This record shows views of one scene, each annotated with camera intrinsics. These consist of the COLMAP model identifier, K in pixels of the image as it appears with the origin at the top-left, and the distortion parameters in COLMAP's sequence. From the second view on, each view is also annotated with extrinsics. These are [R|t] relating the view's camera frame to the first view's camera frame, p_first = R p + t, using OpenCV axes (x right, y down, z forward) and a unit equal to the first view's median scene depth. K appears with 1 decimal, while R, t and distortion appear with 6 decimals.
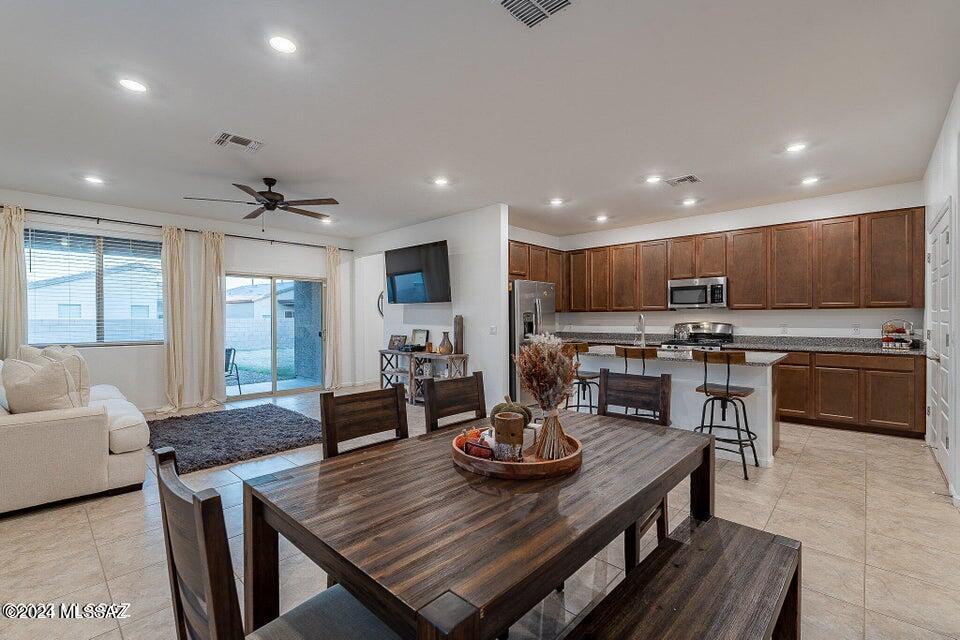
lens RADIAL K [[419.2, 0, 477.8], [0, 419.2, 320.0], [0, 0, 1]] dist [-0.001695, -0.000610]
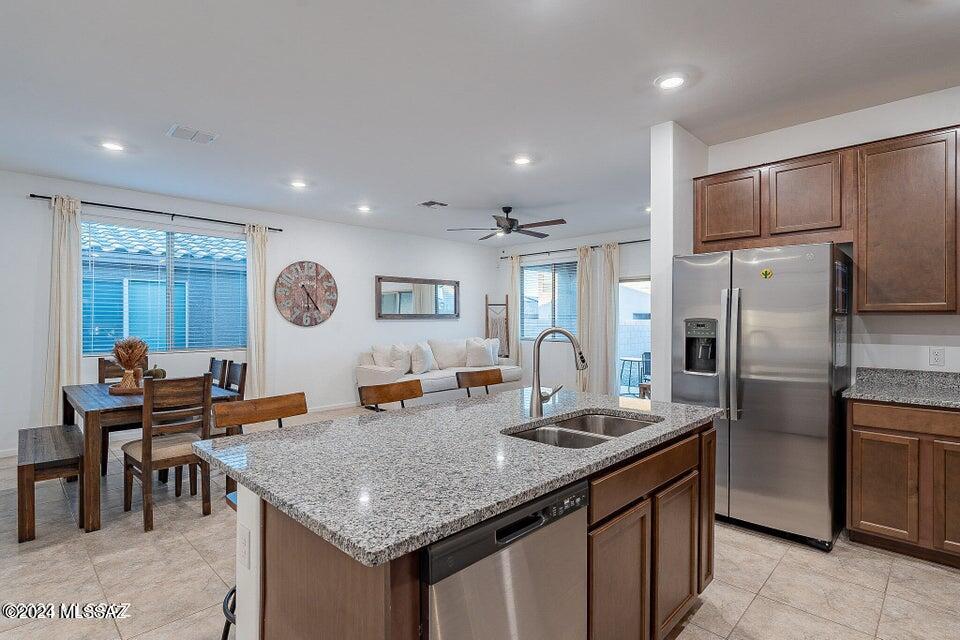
lens RADIAL K [[475.9, 0, 480.1], [0, 475.9, 319.8], [0, 0, 1]] dist [-0.001253, -0.000157]
pose [[-0.023290, 0.006032, -0.999711, 0.669217], [-0.004371, 0.999972, 0.006135, -0.017924], [0.999719, 0.004513, -0.023263, 0.743163]]
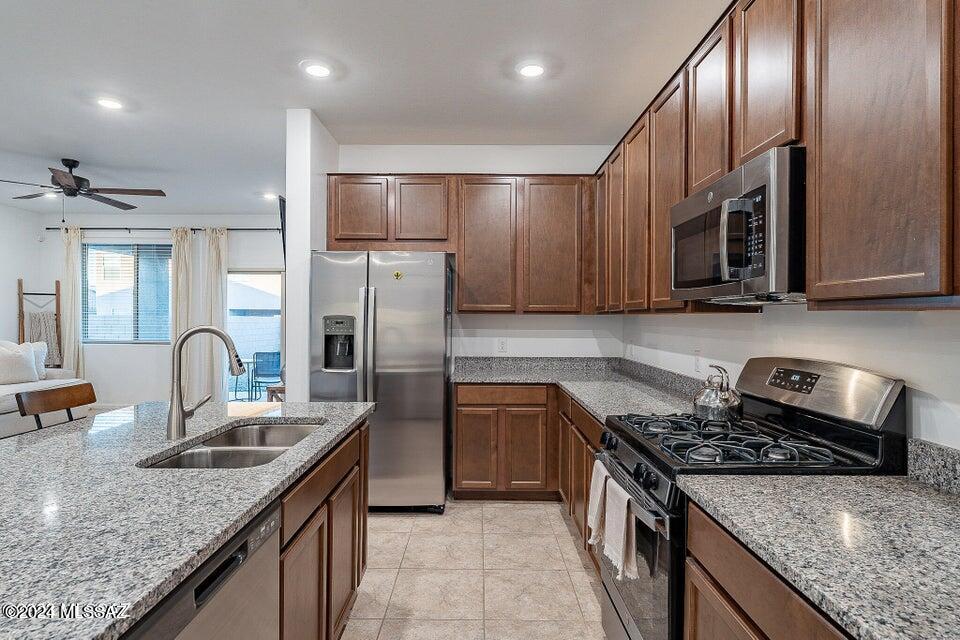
lens RADIAL K [[507.4, 0, 476.2], [0, 507.4, 320.9], [0, 0, 1]] dist [-0.001786, -0.000367]
pose [[0.681069, 0.013749, -0.732090, 0.651871], [-0.012328, 0.999897, 0.007310, -0.017523], [0.732116, 0.004047, 0.681168, 0.701883]]
